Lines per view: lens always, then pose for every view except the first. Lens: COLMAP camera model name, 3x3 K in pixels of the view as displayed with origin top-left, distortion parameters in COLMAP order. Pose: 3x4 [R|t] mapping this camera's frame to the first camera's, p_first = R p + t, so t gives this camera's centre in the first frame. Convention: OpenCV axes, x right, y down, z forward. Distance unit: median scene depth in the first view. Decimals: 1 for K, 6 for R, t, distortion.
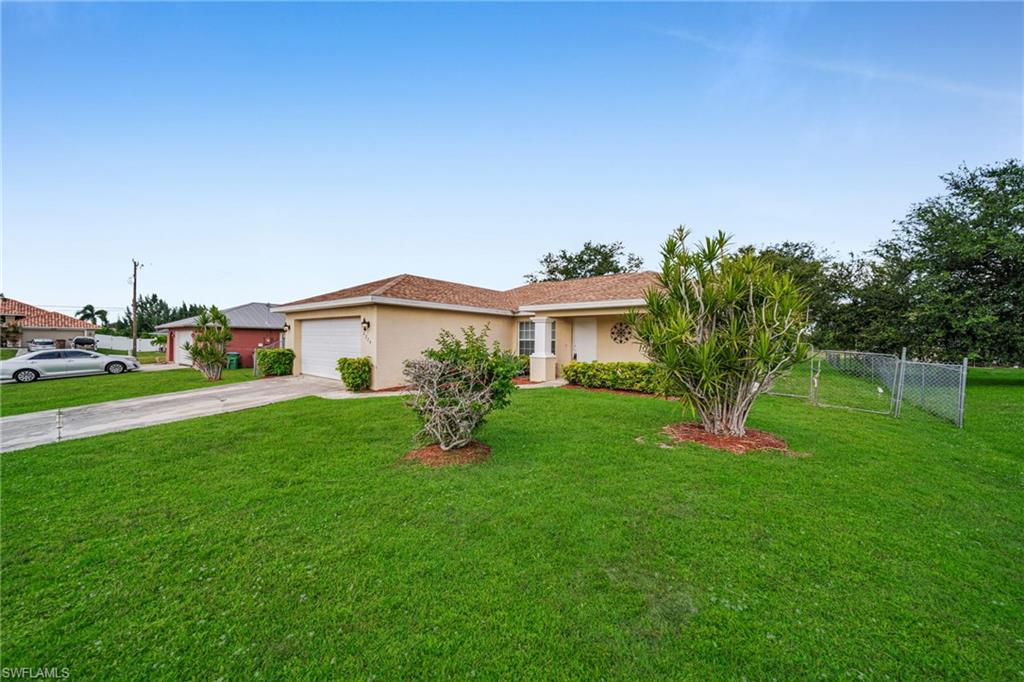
lens RADIAL K [[362.9, 0, 512.3], [0, 362.9, 334.6], [0, 0, 1]] dist [-0.001297, -0.000091]
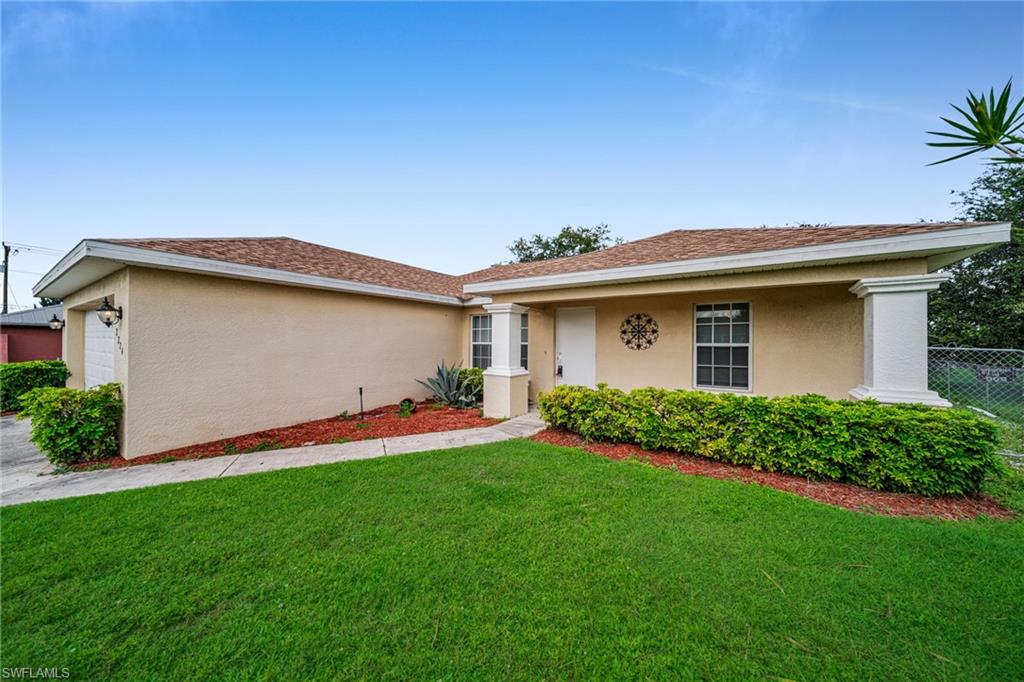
lens RADIAL K [[362.9, 0, 512.3], [0, 362.9, 334.6], [0, 0, 1]] dist [-0.001297, -0.000091]
pose [[0.997428, -0.001376, 0.071659, 0.048292], [0.001797, 0.999982, -0.005811, 0.002972], [-0.071650, 0.005925, 0.997412, 0.386197]]
